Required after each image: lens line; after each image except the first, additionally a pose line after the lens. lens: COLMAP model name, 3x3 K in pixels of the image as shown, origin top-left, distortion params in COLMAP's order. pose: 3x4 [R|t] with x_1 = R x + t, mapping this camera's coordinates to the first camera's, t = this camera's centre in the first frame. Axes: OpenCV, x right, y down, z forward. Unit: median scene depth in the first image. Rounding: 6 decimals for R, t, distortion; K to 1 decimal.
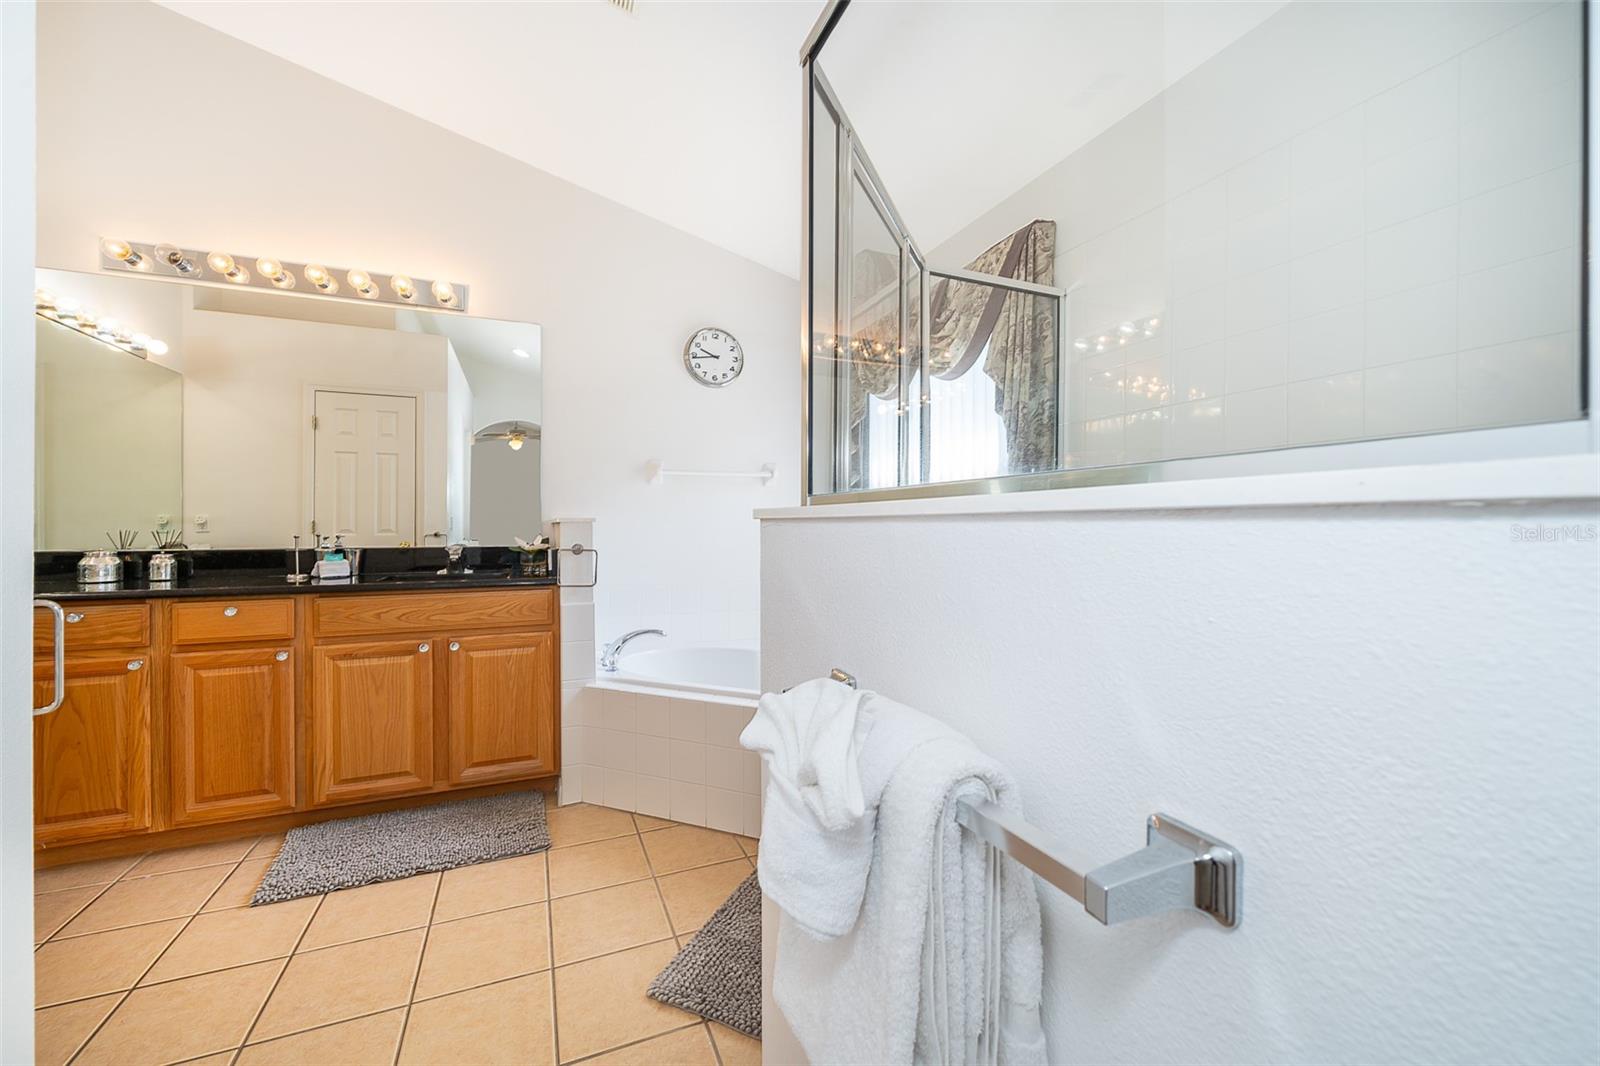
lens RADIAL K [[610.5, 0, 807.3], [0, 610.5, 530.9], [0, 0, 1]] dist [-0.002128, -0.000194]
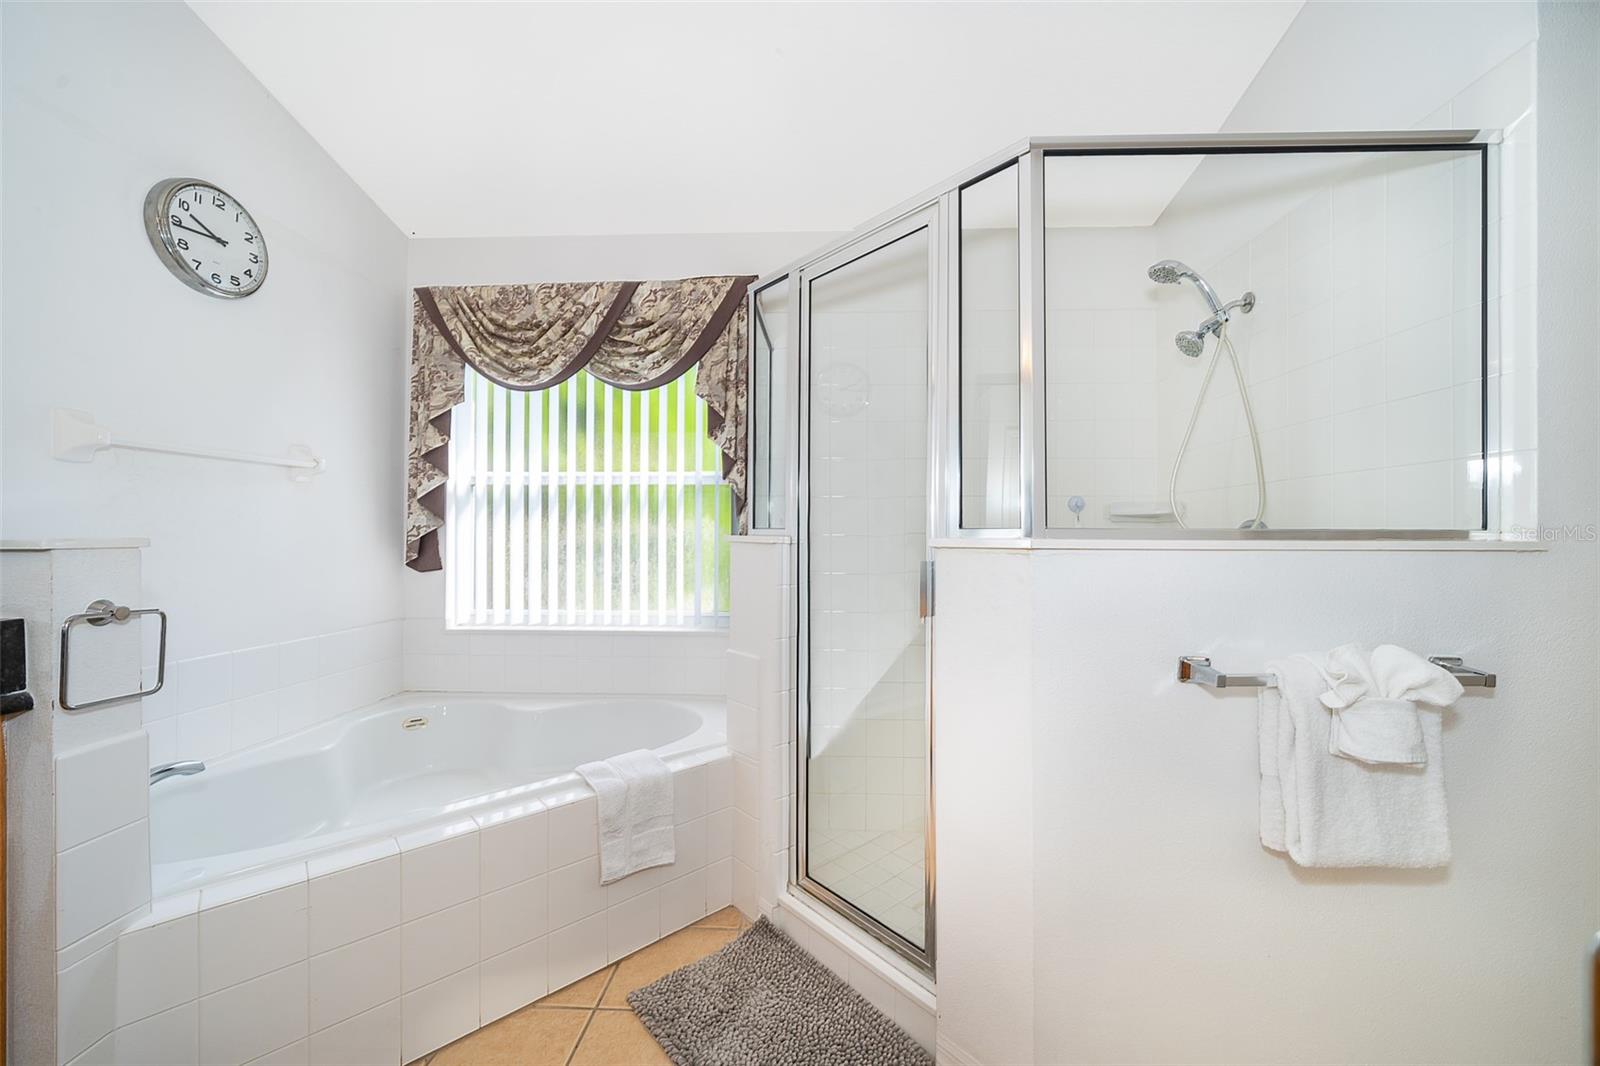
lens RADIAL K [[610.5, 0, 807.3], [0, 610.5, 530.9], [0, 0, 1]] dist [-0.002128, -0.000194]
pose [[0.434282, 0.006739, 0.900752, -0.572386], [0.009210, 0.999887, -0.011920, -0.017767], [-0.900730, 0.013472, 0.434170, 0.402204]]
